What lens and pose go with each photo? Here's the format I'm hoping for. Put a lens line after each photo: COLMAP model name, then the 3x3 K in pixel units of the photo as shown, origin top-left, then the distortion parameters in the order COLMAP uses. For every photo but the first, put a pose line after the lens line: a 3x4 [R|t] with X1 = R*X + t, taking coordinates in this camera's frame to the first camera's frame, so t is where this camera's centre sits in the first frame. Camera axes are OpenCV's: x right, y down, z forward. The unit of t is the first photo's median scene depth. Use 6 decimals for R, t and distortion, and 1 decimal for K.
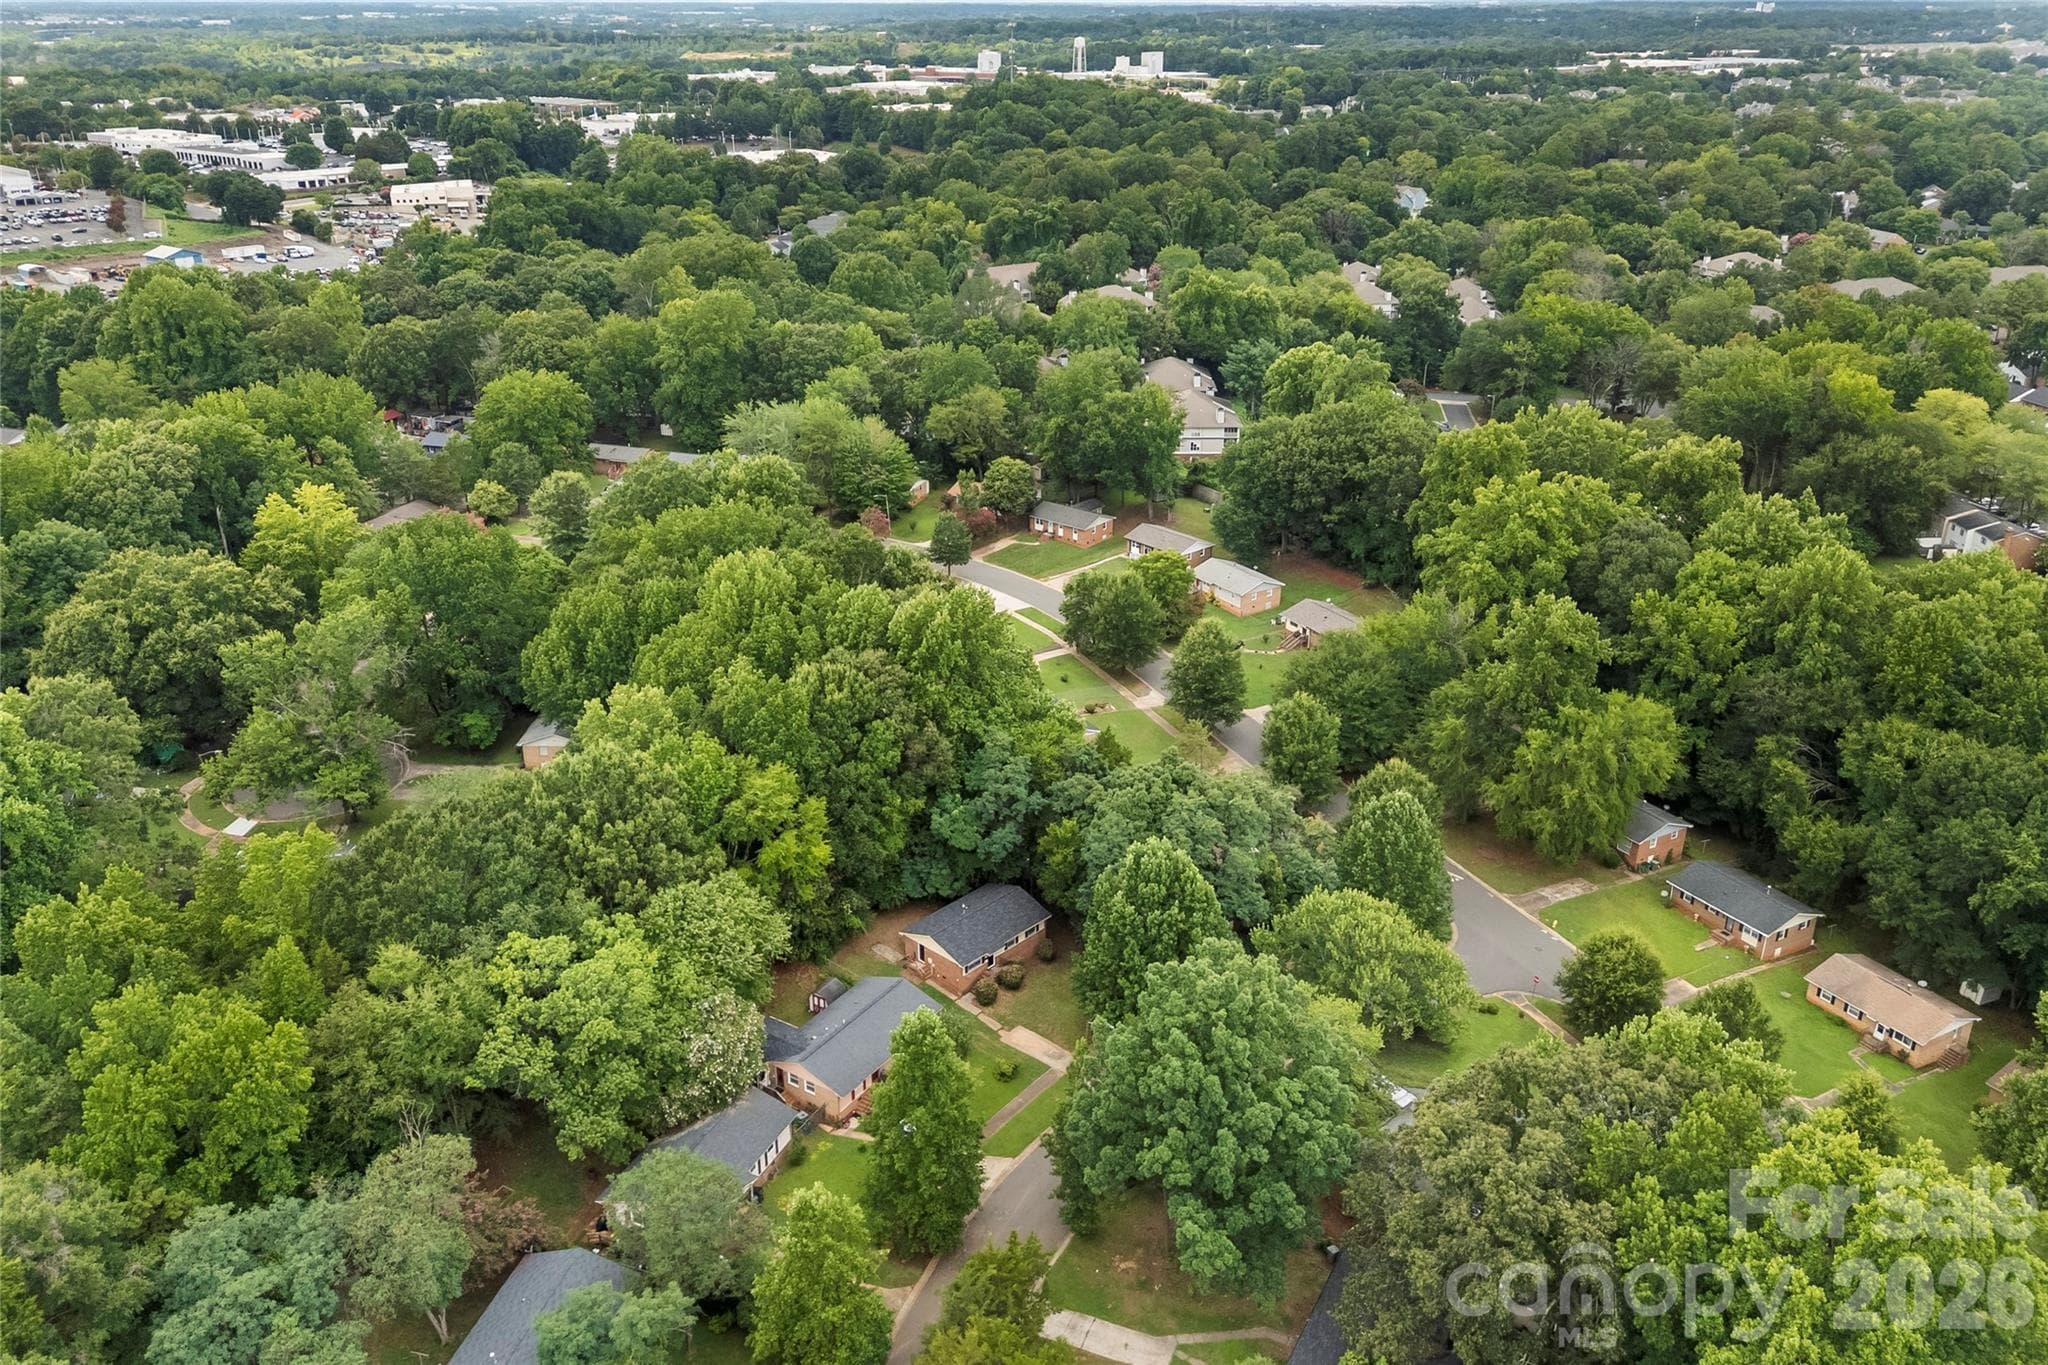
lens RADIAL K [[1469.4, 0, 1024.0], [0, 1469.4, 682.5], [0, 0, 1]] dist [0.064683, -0.059563]
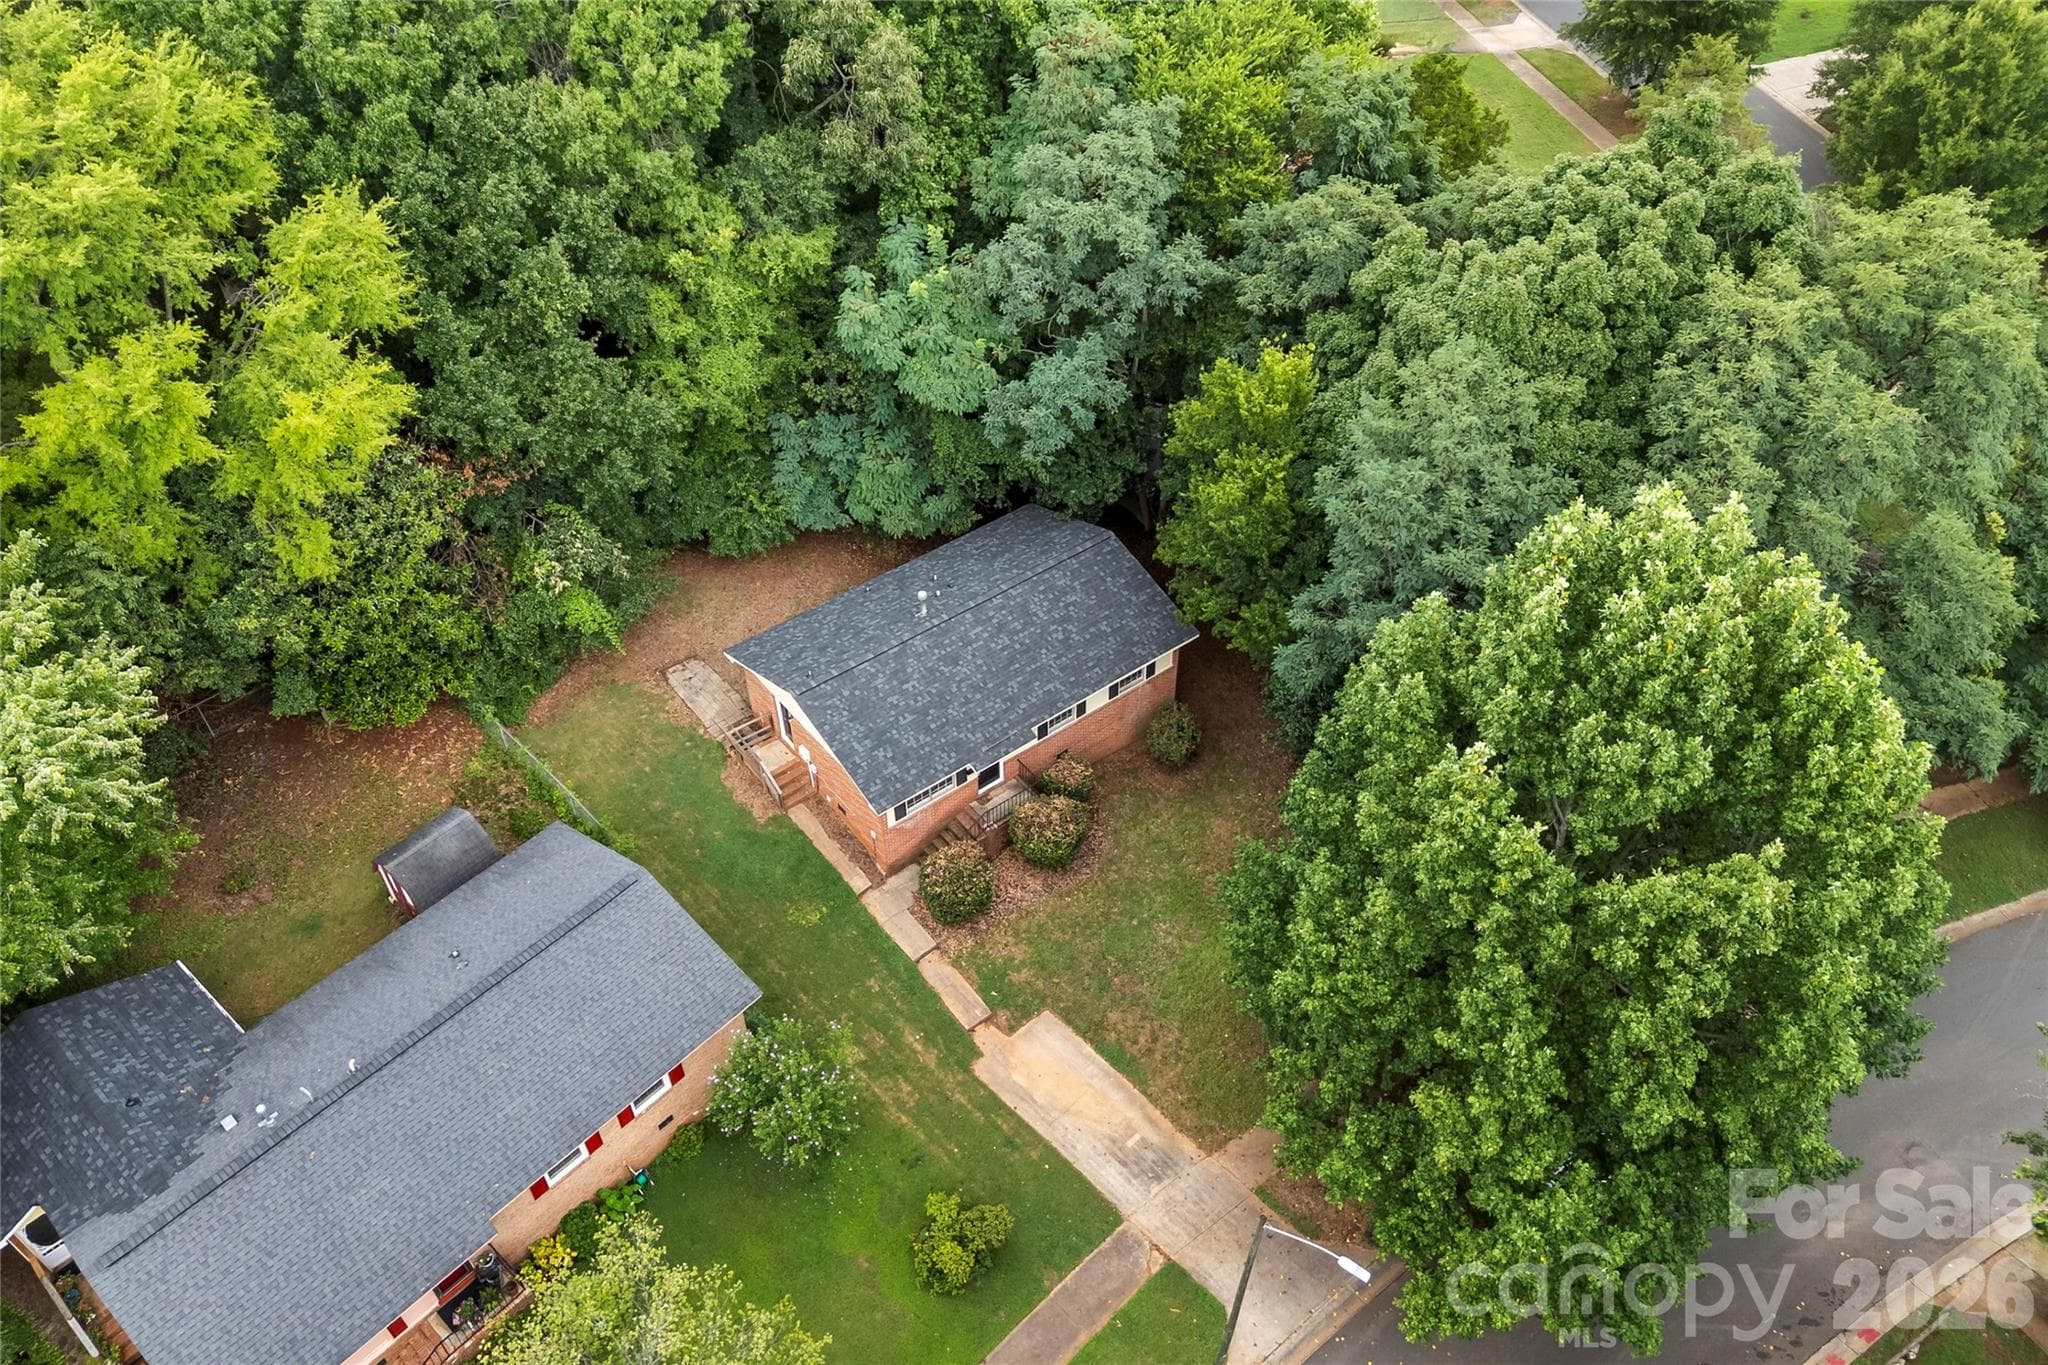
lens RADIAL K [[1514.9, 0, 1017.8], [0, 1514.9, 681.5], [0, 0, 1]] dist [0.088668, -0.067590]
pose [[0.986803, 0.103671, -0.124383, 0.016318], [-0.052863, 0.932342, 0.357693, 0.036864], [0.153050, -0.346398, 0.925518, 0.501993]]
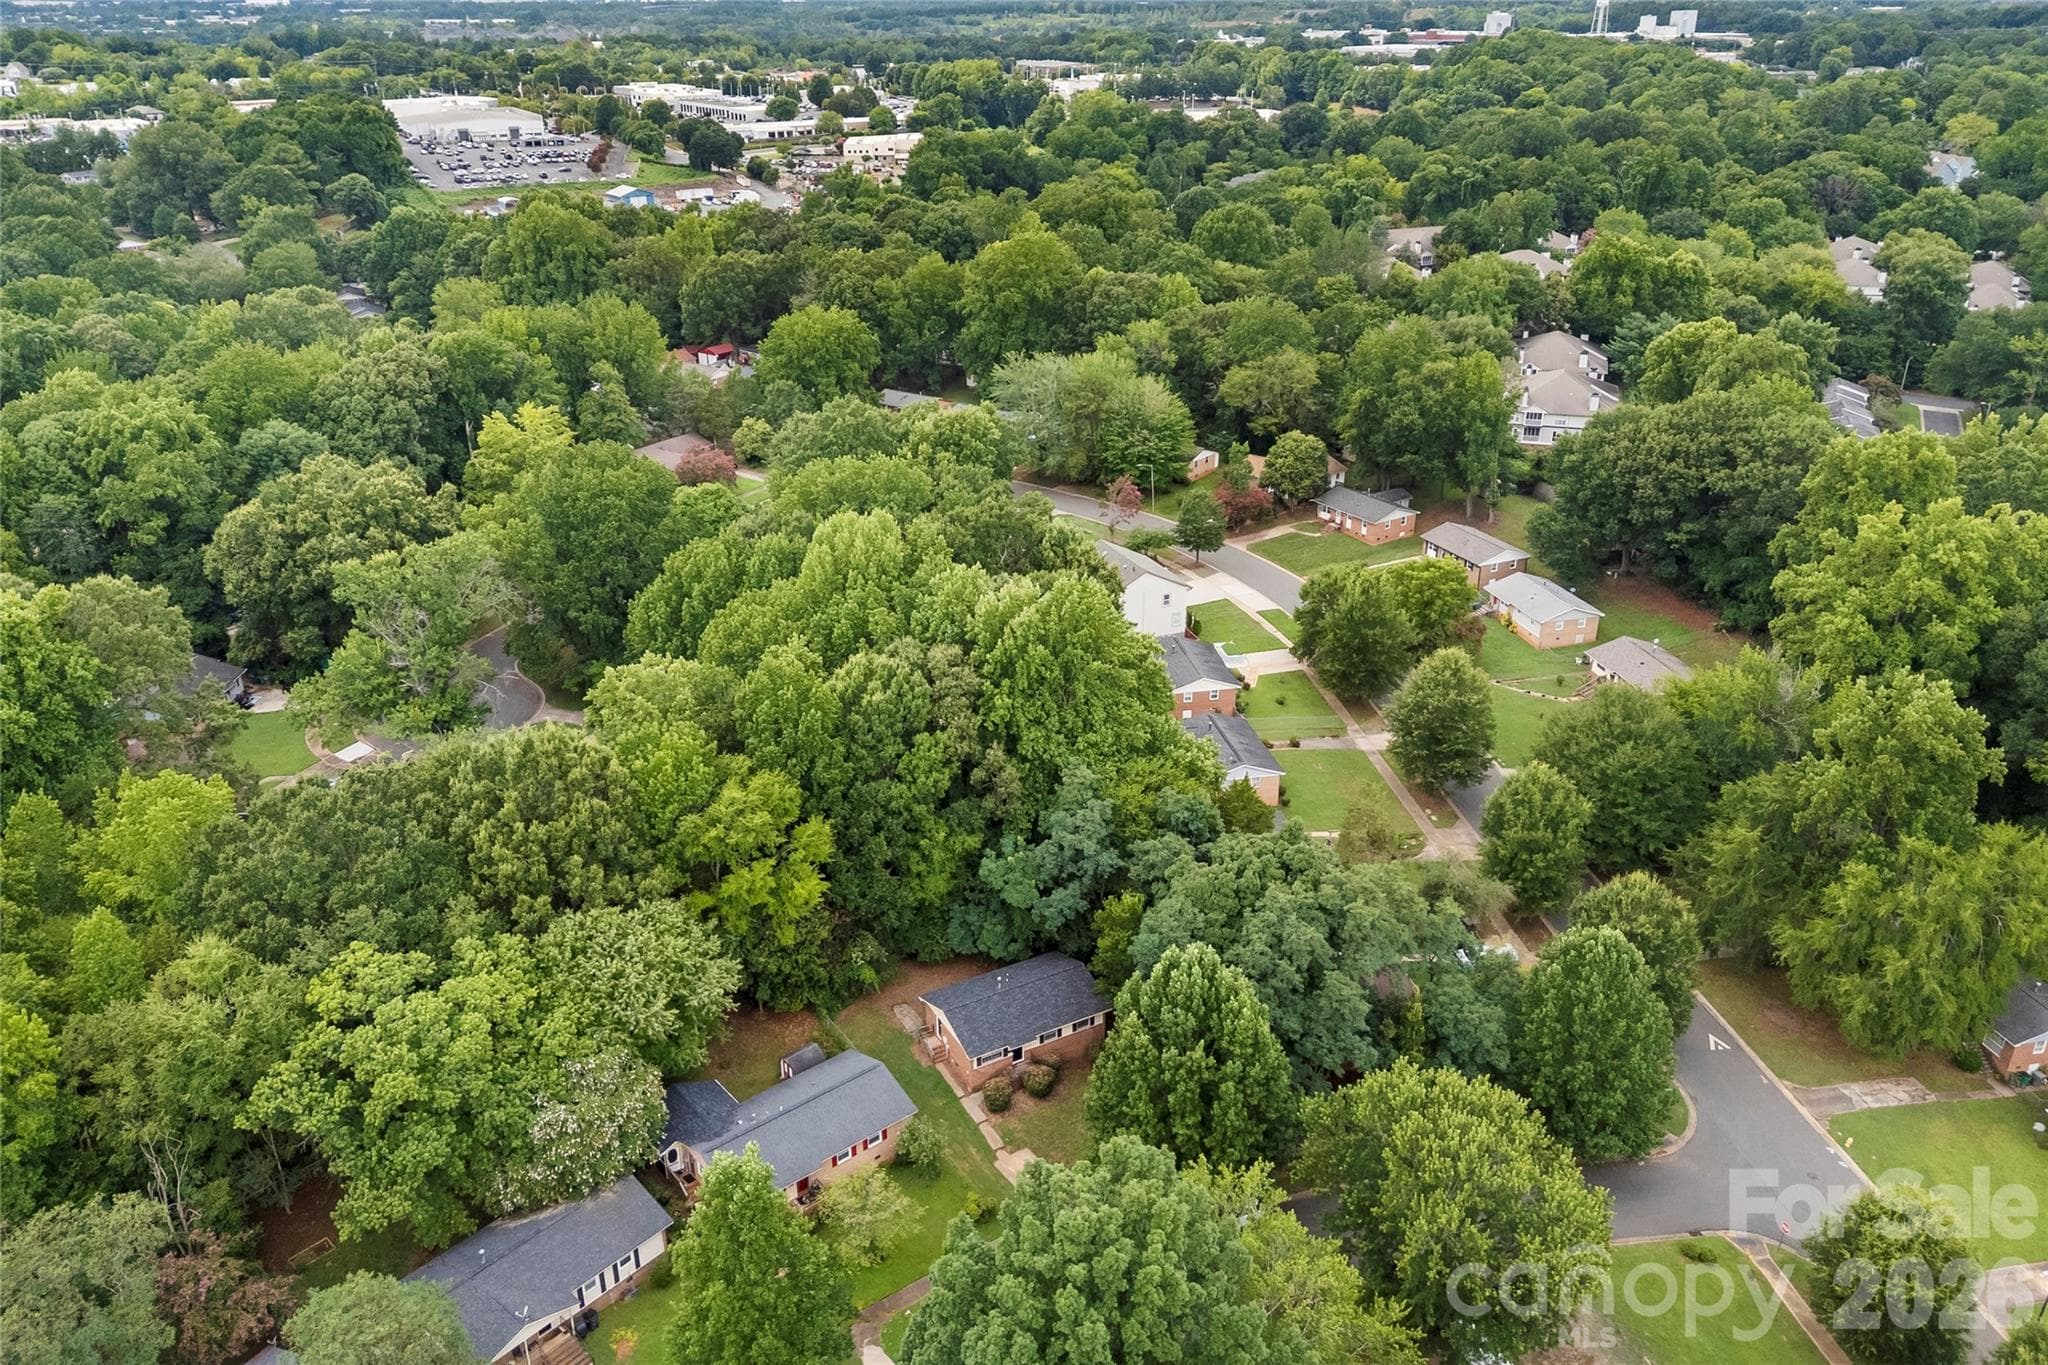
lens RADIAL K [[1461.2, 0, 1036.5], [0, 1461.2, 678.0], [0, 0, 1]] dist [0.063045, -0.056312]
pose [[0.953555, 0.120733, -0.275964, 0.128849], [-0.115989, 0.992685, 0.033512, -0.028089], [0.277991, 0.000053, 0.960584, 0.176173]]
